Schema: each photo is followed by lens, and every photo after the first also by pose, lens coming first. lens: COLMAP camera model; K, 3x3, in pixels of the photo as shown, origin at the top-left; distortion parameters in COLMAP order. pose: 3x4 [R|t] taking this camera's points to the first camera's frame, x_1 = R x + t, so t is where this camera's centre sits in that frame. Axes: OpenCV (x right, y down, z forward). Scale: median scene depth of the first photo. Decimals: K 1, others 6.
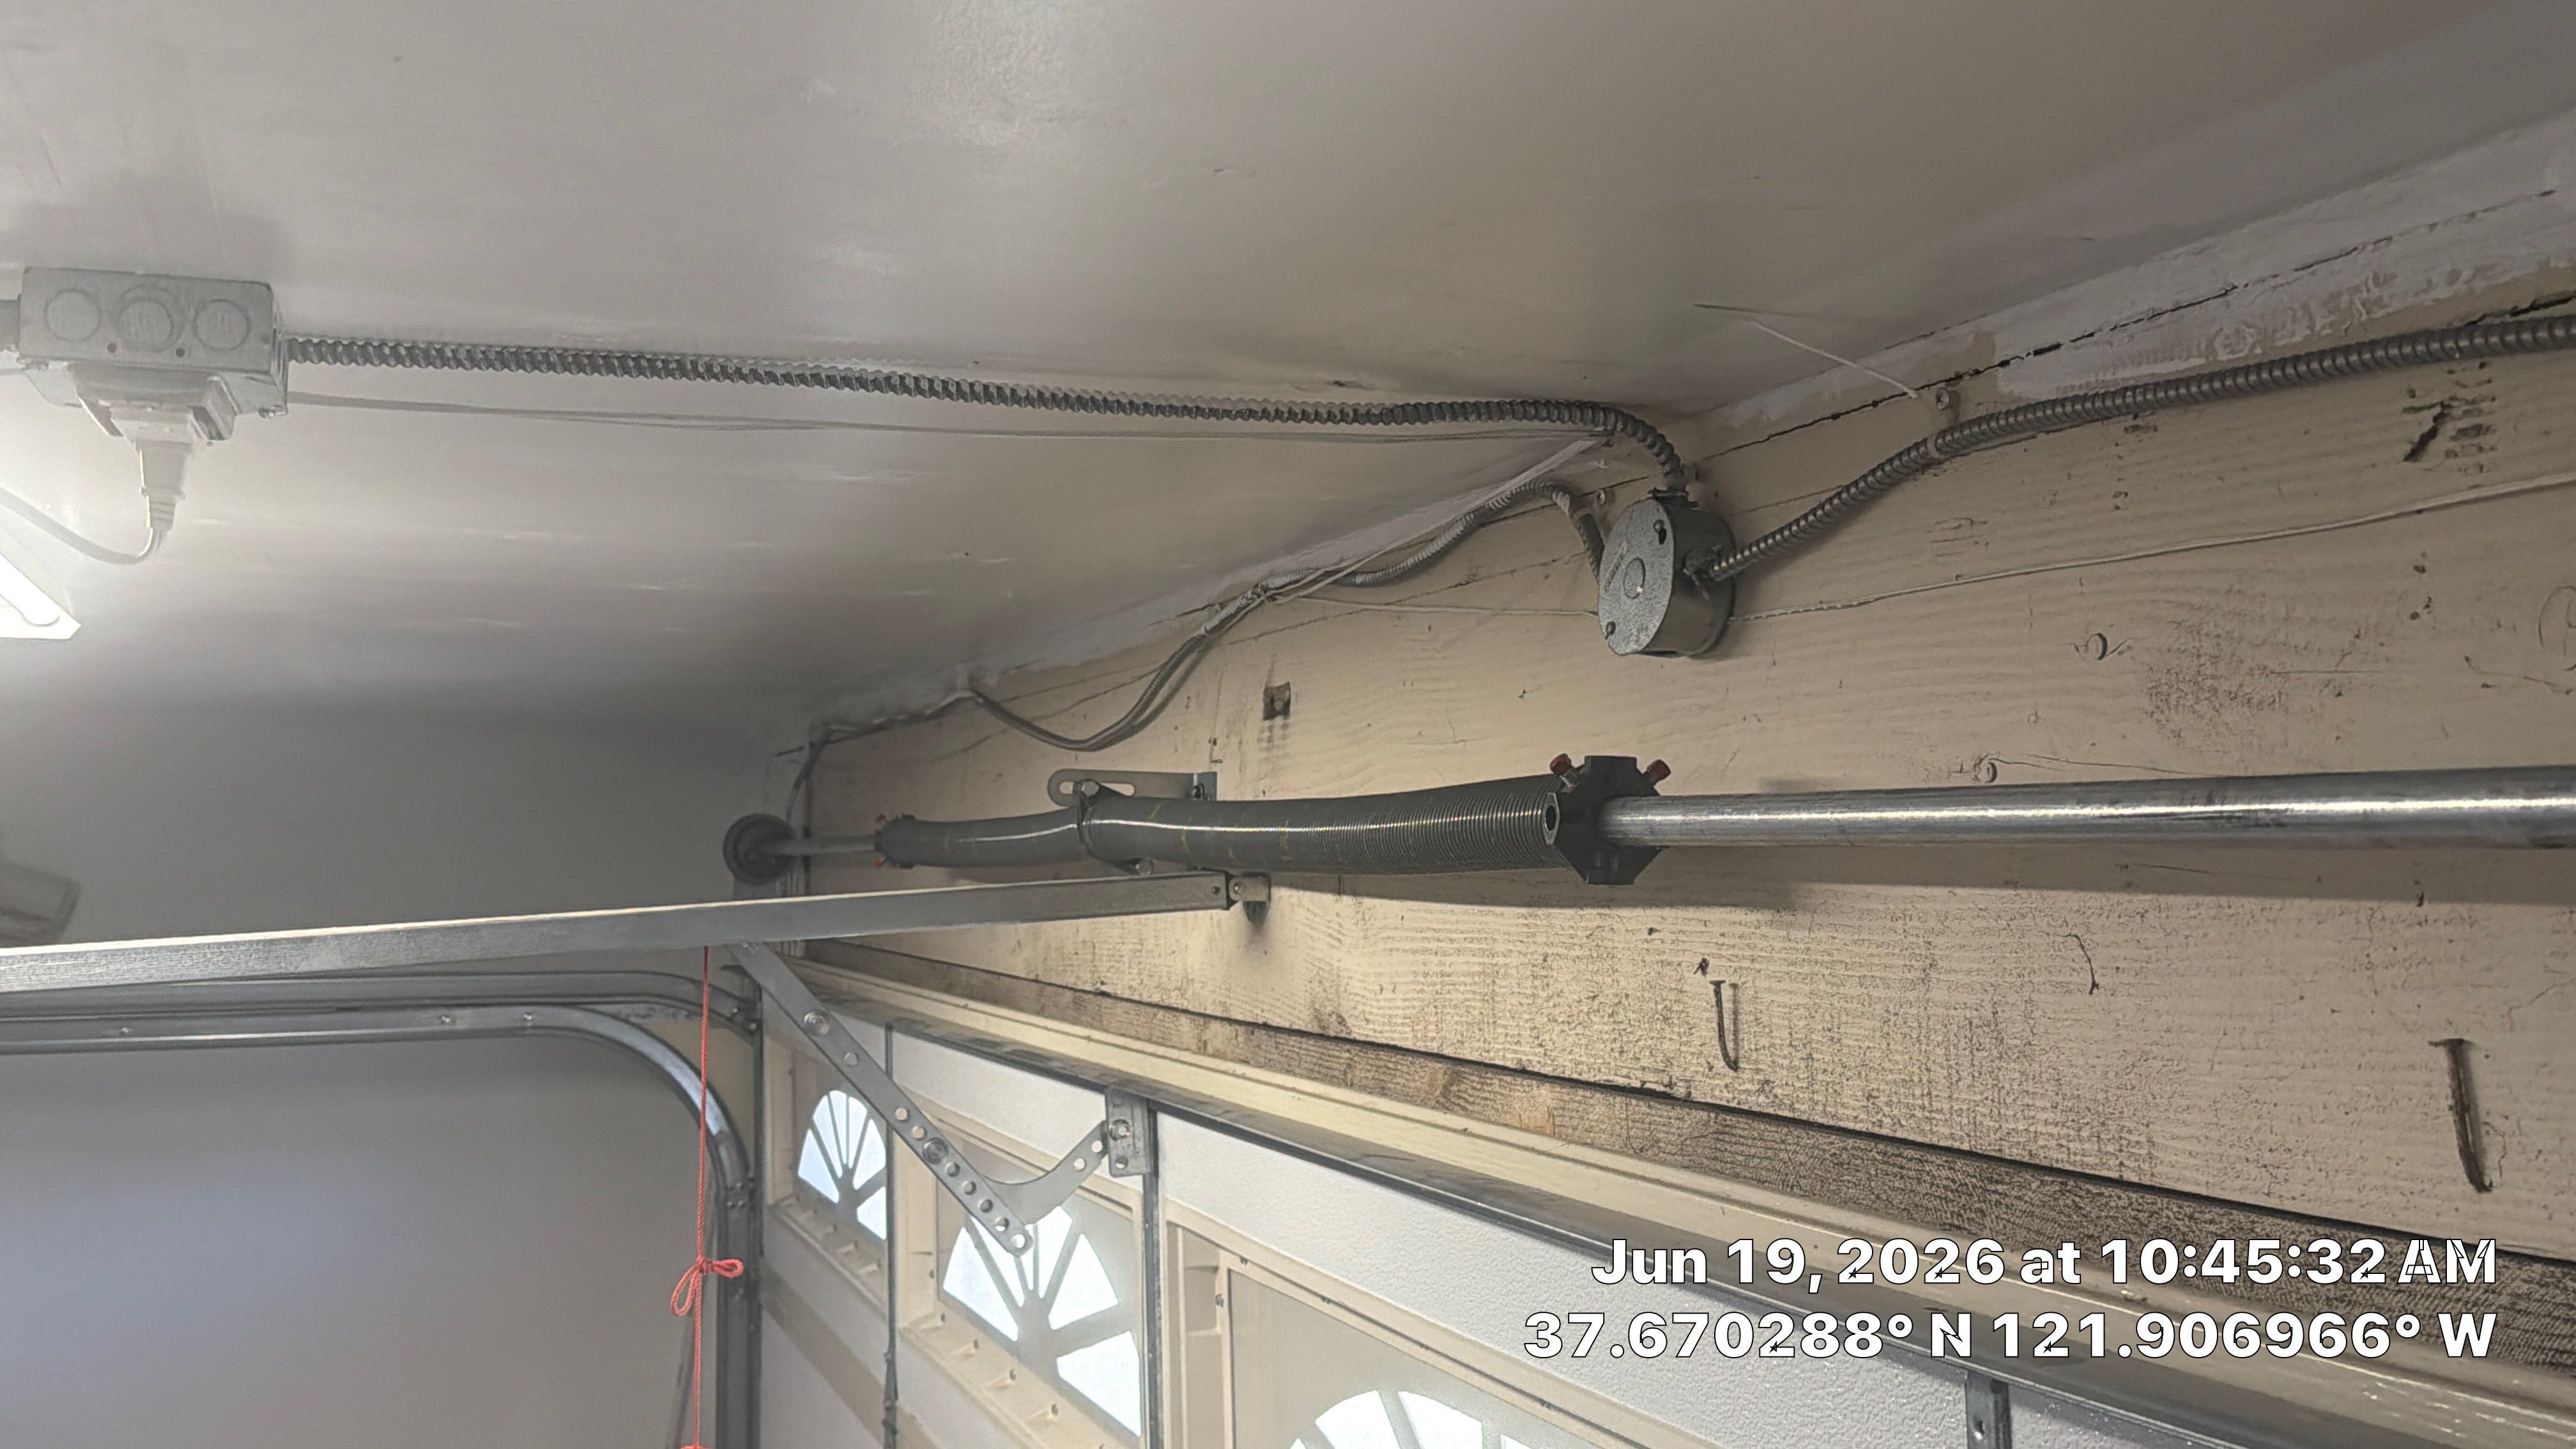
lens RADIAL K [[2259.2, 0, 1280.2], [0, 2259.2, 762.8], [0, 0, 1]] dist [0.275158, 0.000887]
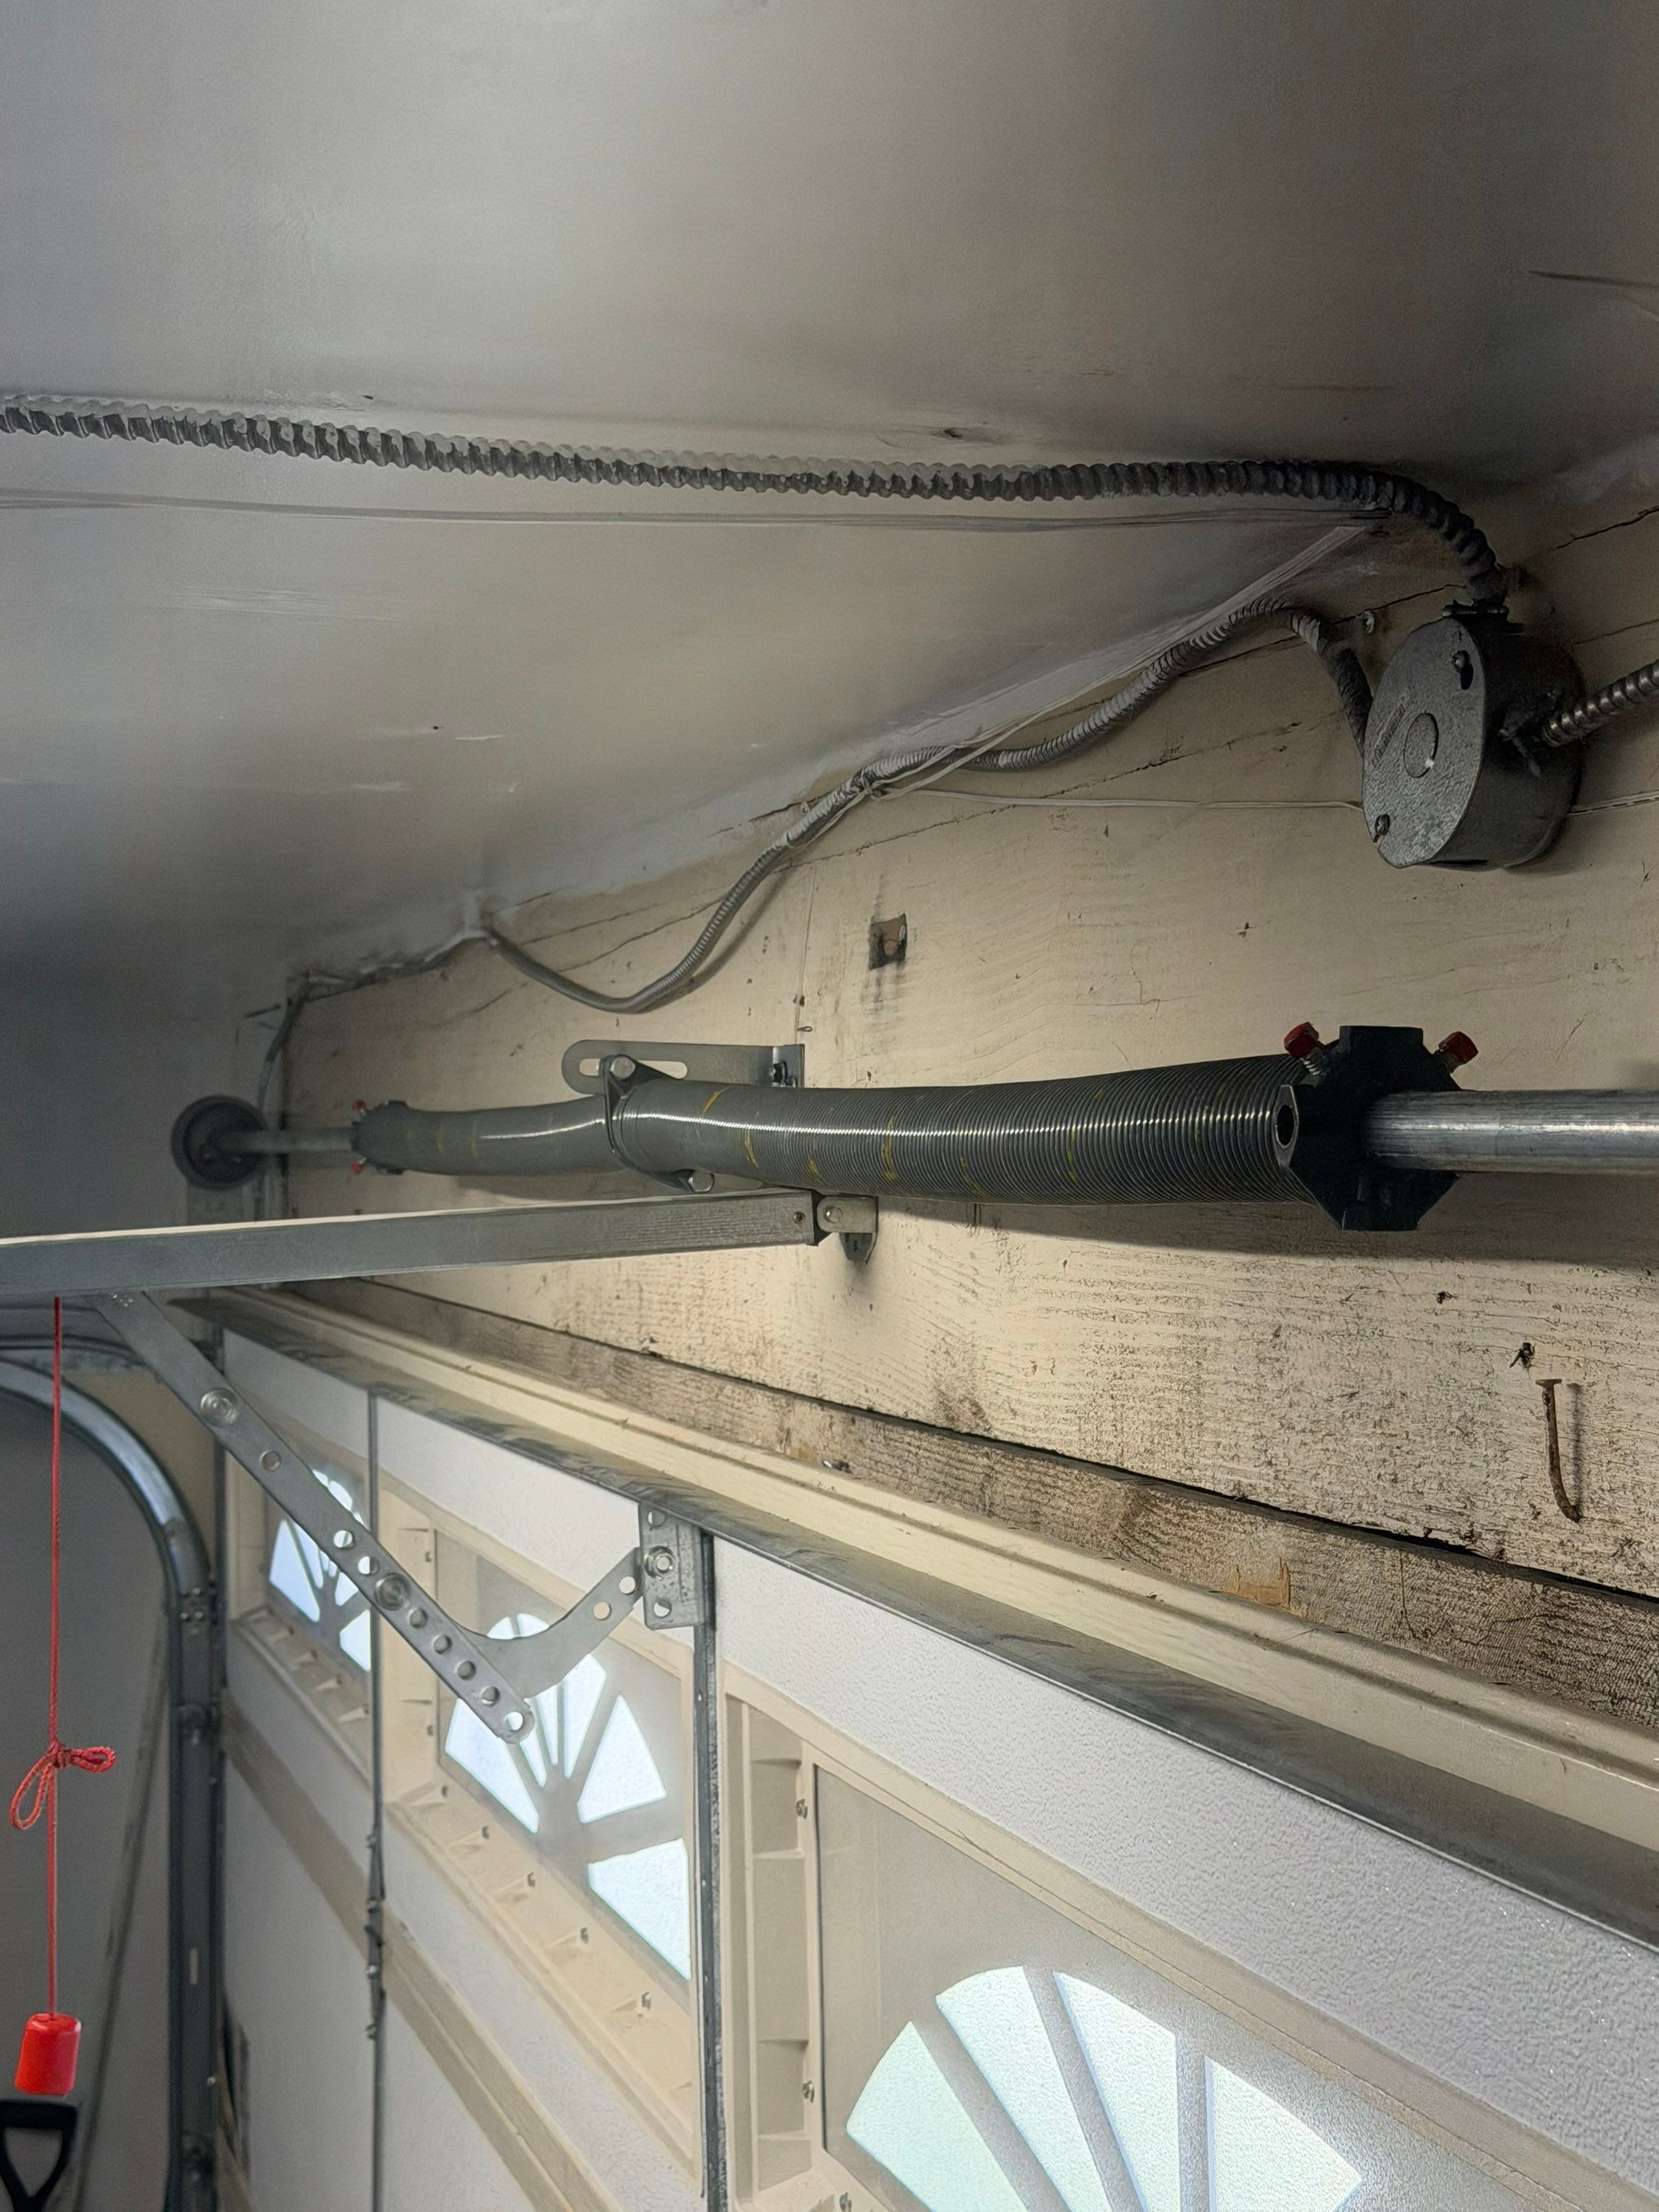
lens RADIAL K [[2923.4, 0, 829.5], [0, 2923.4, 1106.0], [0, 0, 1]] dist [0.204904, 0.023005]
pose [[0.999290, 0.001524, -0.037656, 0.015293], [-0.000476, 0.999613, 0.027814, -0.002271], [0.037684, -0.027776, 0.998904, 0.117307]]
